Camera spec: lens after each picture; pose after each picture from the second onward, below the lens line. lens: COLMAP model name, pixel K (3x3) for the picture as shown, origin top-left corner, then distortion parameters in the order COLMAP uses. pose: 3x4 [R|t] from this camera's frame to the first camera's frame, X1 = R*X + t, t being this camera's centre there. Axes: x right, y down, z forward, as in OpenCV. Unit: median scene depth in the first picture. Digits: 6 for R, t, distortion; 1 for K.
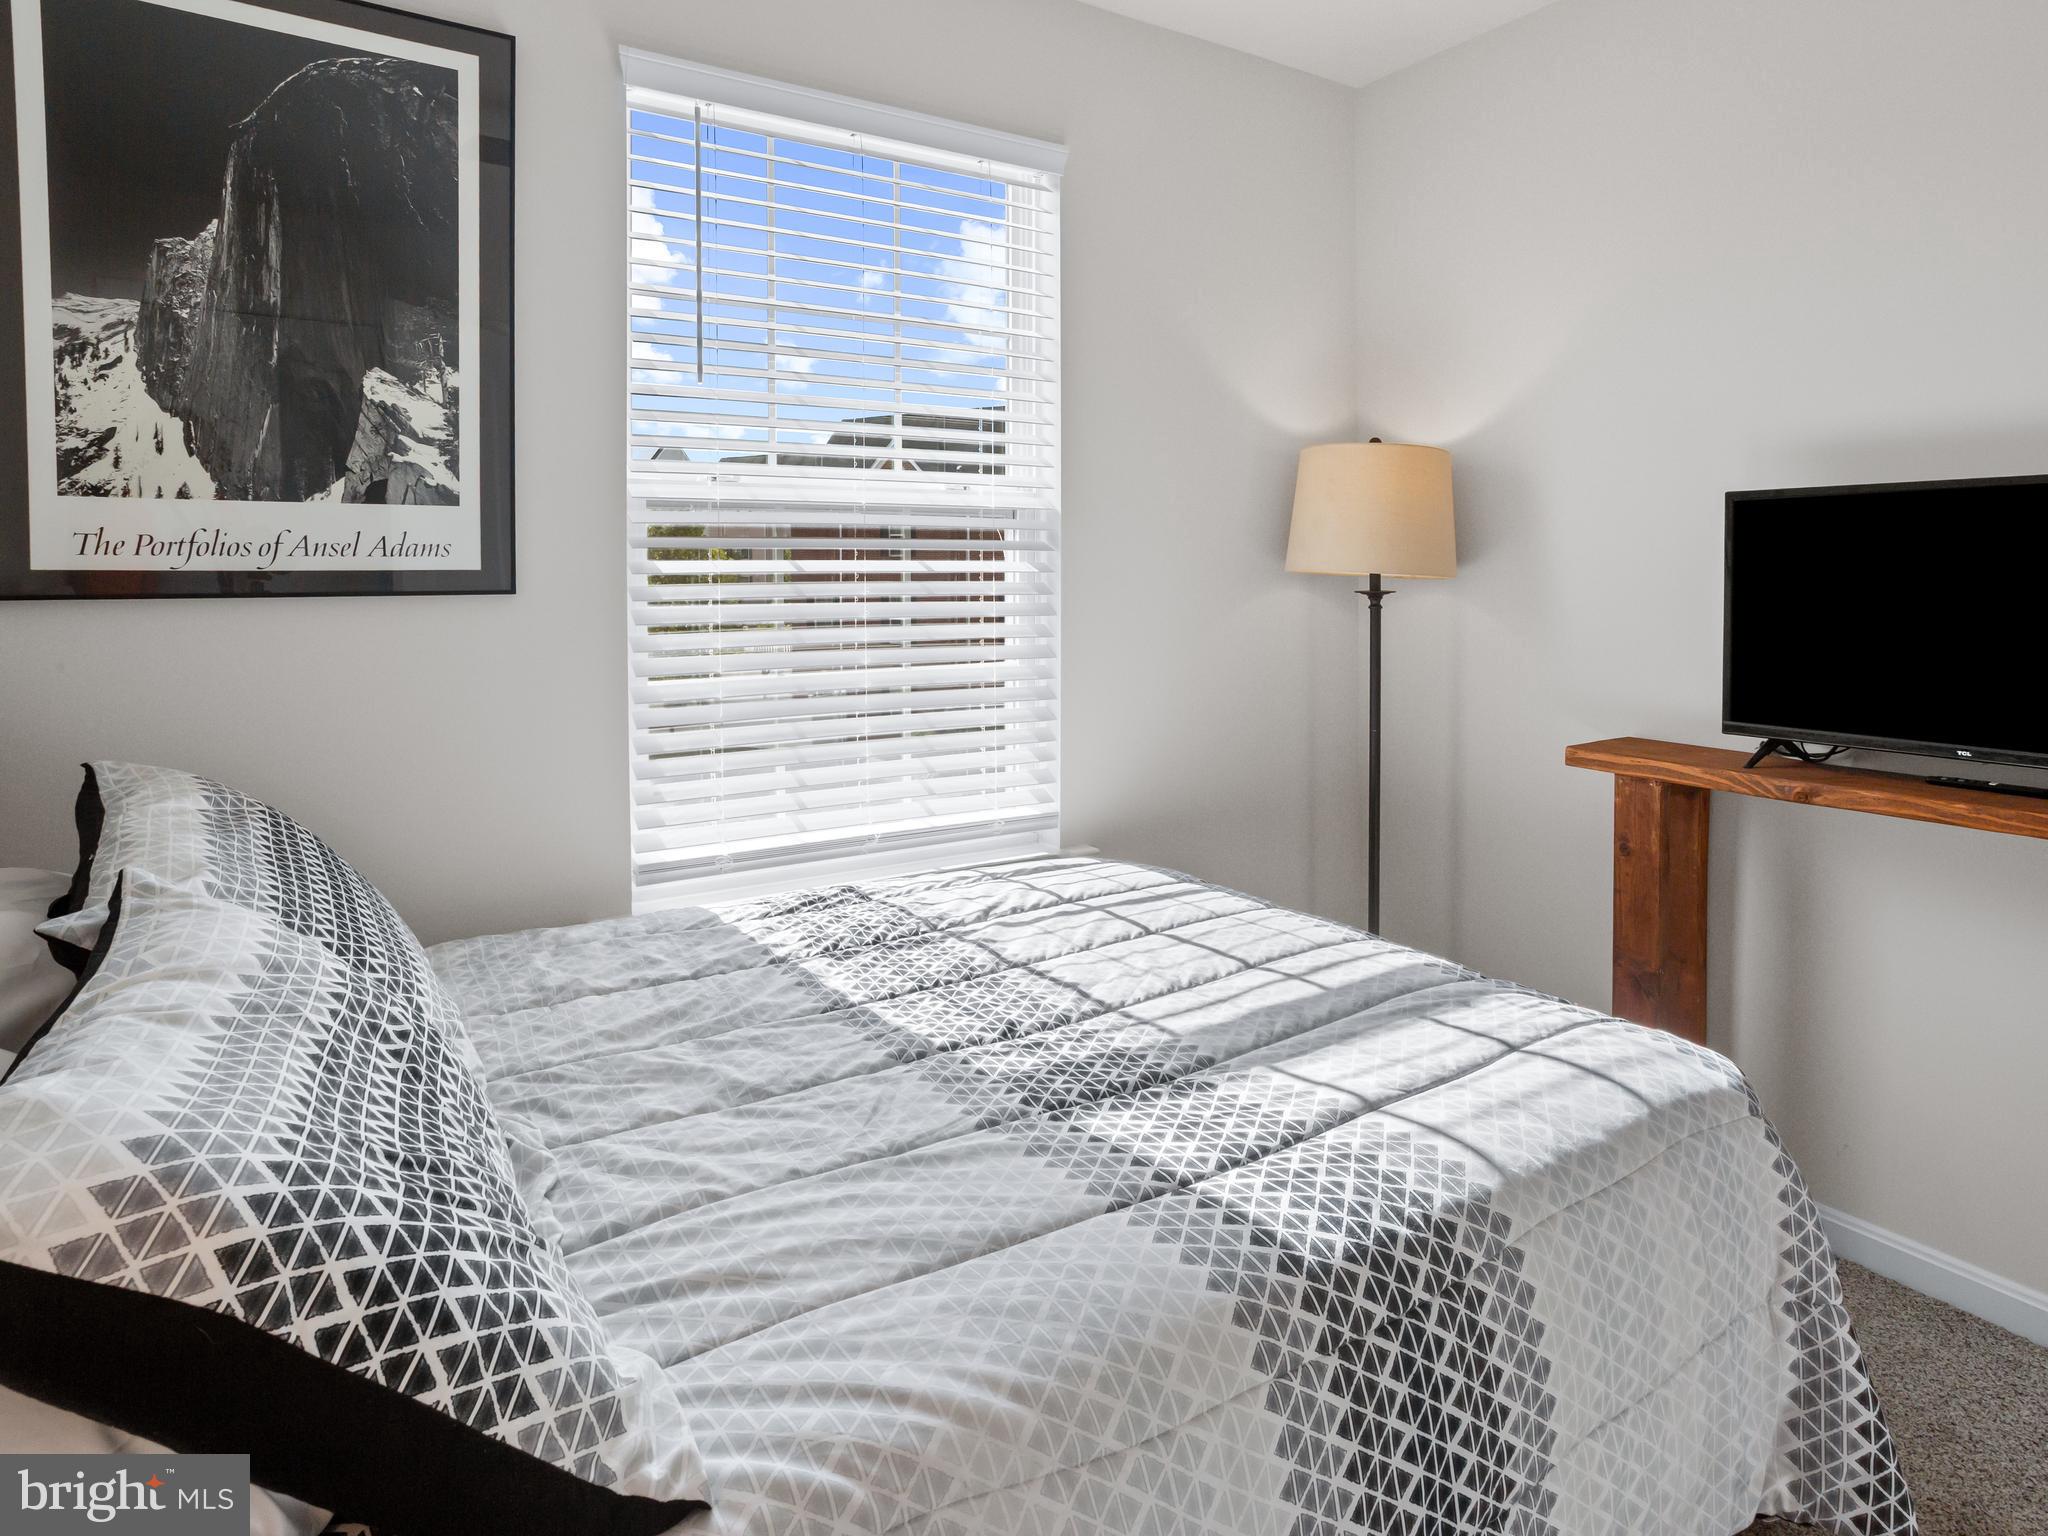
lens RADIAL K [[1184.6, 0, 1031.8], [0, 1184.6, 626.6], [0, 0, 1]] dist [-0.047164, 0.039497]
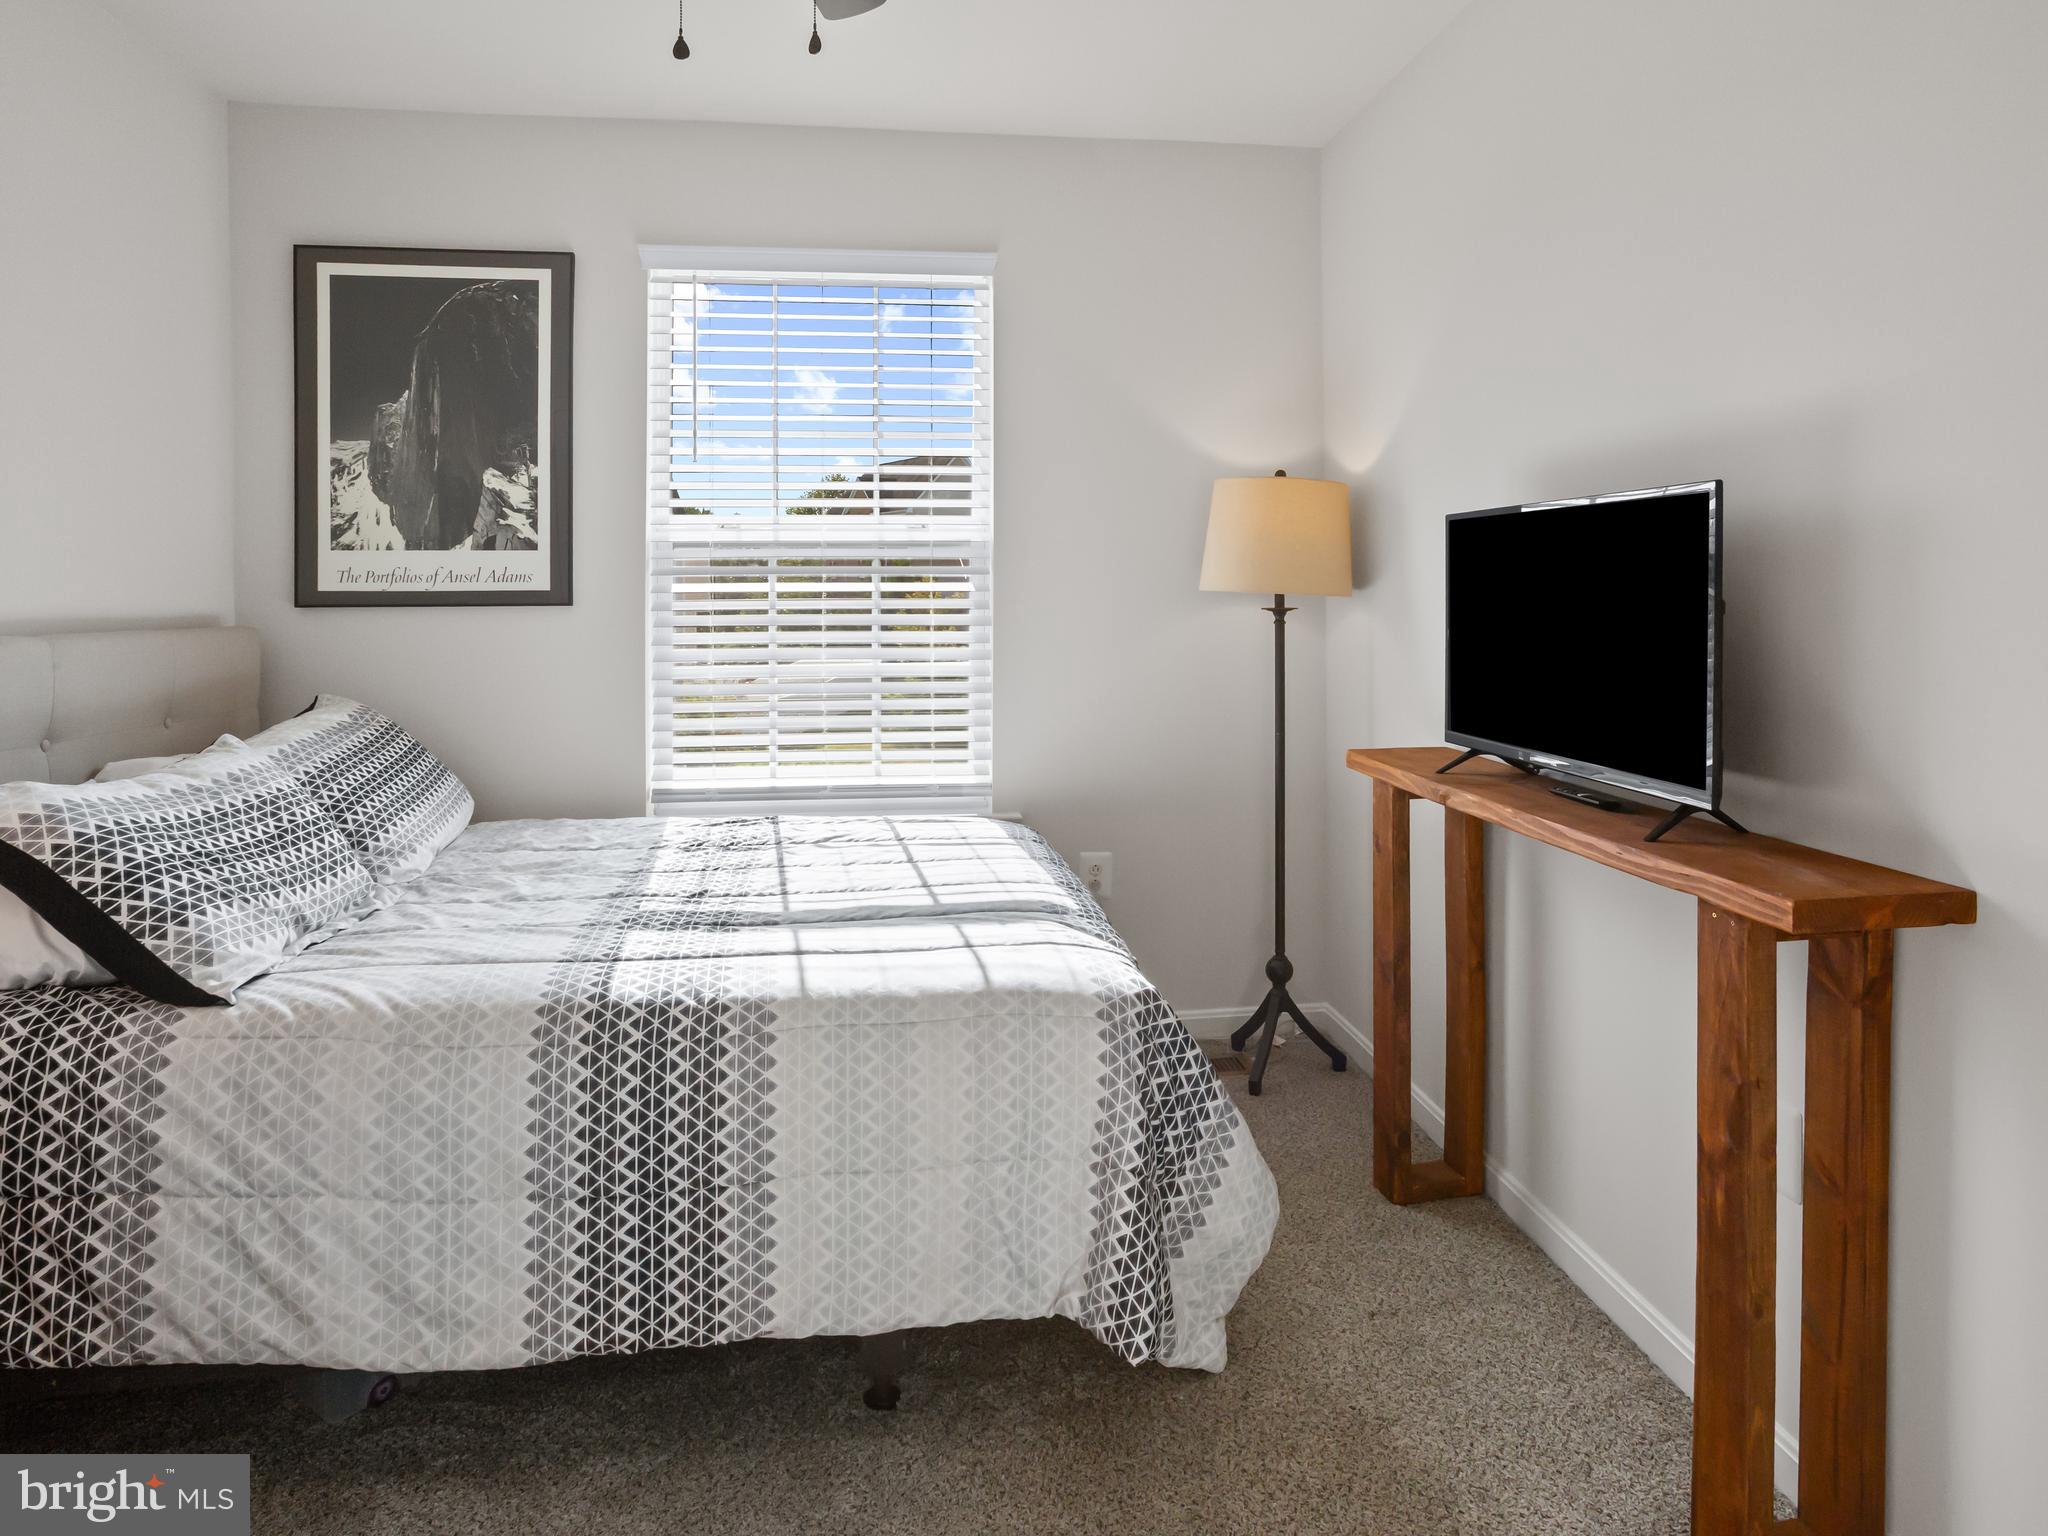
lens RADIAL K [[1184.6, 0, 1031.8], [0, 1184.6, 626.6], [0, 0, 1]] dist [-0.047164, 0.039497]
pose [[0.899619, 0.012486, -0.436497, 0.833862], [-0.019160, 0.999757, -0.010890, 0.005857], [0.436255, 0.018160, 0.899640, -0.149721]]
